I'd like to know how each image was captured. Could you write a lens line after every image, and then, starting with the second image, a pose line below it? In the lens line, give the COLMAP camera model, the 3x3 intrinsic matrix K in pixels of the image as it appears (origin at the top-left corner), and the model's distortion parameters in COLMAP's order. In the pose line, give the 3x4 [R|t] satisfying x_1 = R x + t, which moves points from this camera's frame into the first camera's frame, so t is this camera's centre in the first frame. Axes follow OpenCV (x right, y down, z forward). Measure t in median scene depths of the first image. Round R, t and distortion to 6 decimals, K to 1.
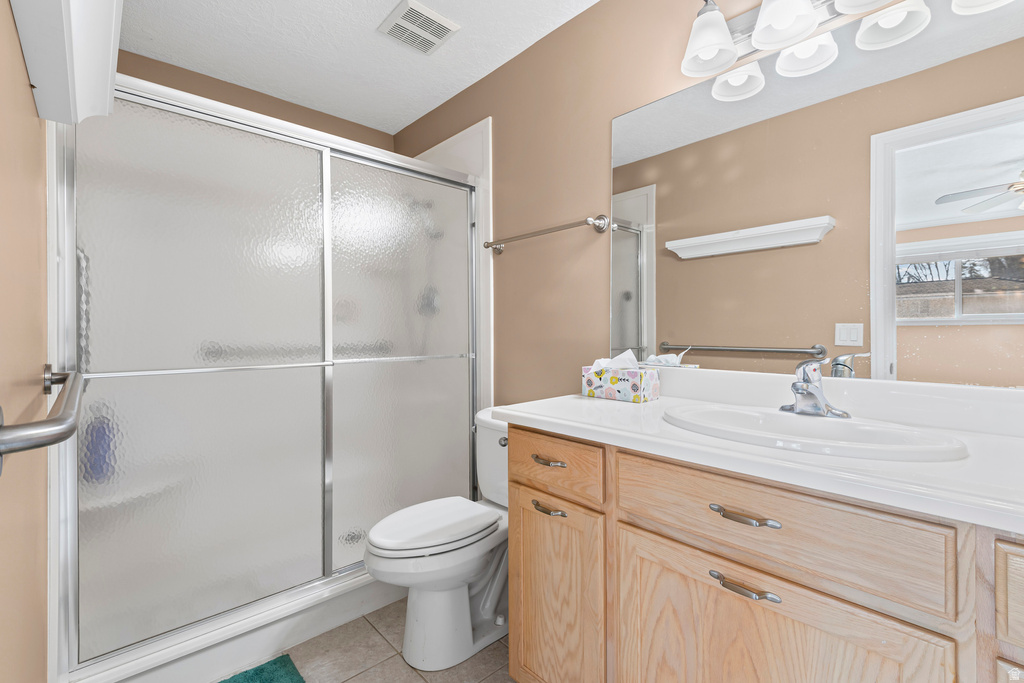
lens RADIAL K [[460.5, 0, 514.7], [0, 460.5, 339.3], [0, 0, 1]] dist [0.029425, -0.013571]
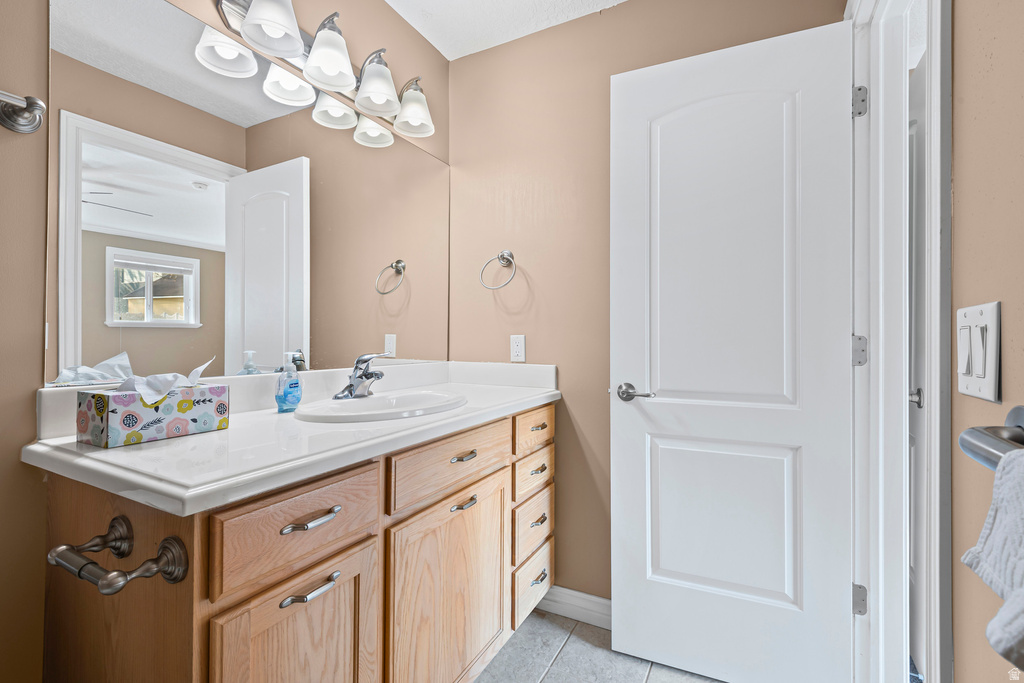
lens RADIAL K [[512.3, 0, 467.1], [0, 512.3, 343.8], [0, 0, 1]] dist [0.001367, -0.000002]
pose [[-0.327466, -0.006458, 0.944841, -0.685383], [0.018195, 0.999748, 0.013139, -0.000920], [-0.944688, 0.021494, -0.327266, 0.982299]]
